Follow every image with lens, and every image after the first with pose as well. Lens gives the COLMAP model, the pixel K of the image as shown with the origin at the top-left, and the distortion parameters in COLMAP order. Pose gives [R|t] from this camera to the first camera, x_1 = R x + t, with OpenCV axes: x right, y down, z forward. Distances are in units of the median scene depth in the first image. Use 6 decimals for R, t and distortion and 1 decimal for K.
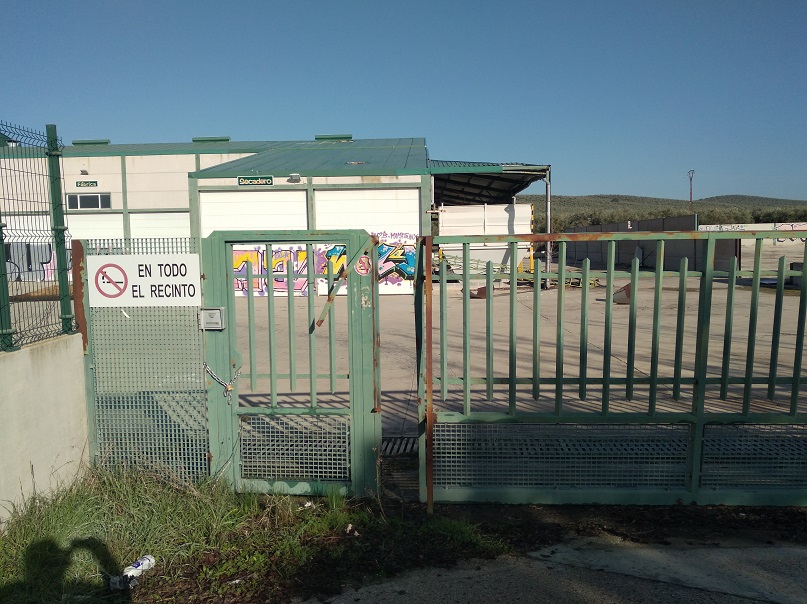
lens RADIAL K [[684.6, 0, 402.9], [0, 684.6, 329.3], [0, 0, 1]] dist [0.108129, -0.326740]
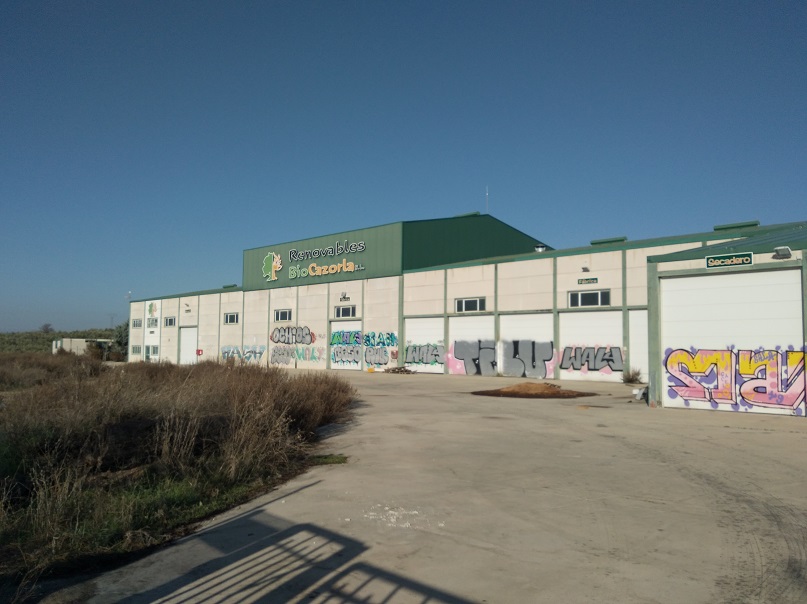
lens RADIAL K [[704.5, 0, 398.9], [0, 704.5, 300.6], [0, 0, 1]] dist [0.093021, -0.223442]
pose [[0.713614, -0.027851, -0.699986, 0.077913], [-0.105263, 0.983602, -0.146448, -0.014912], [0.692586, 0.178189, 0.698980, 0.191058]]
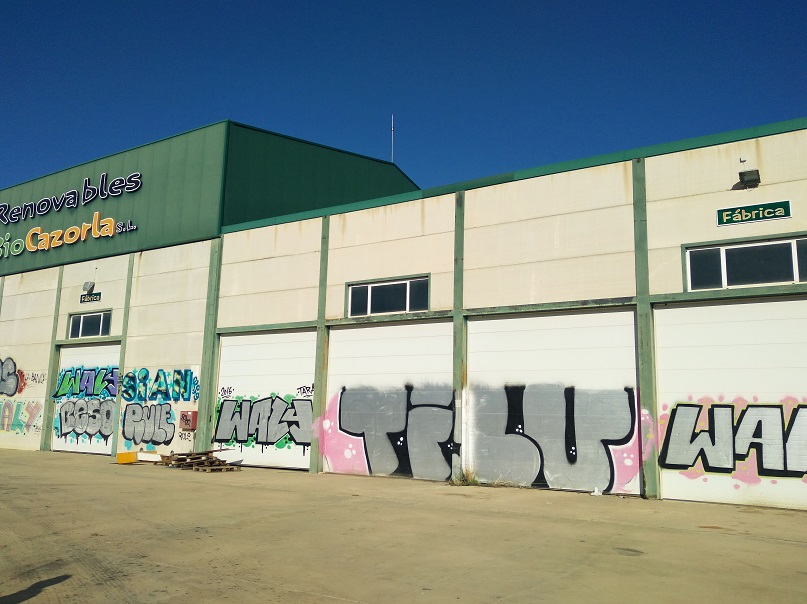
lens RADIAL K [[670.0, 0, 422.5], [0, 670.0, 298.0], [0, 0, 1]] dist [0.076235, -0.171995]
pose [[0.872961, -0.053385, -0.484861, -0.692306], [-0.091435, 0.958466, -0.270153, -0.103551], [0.479145, 0.280166, 0.831822, 1.028877]]
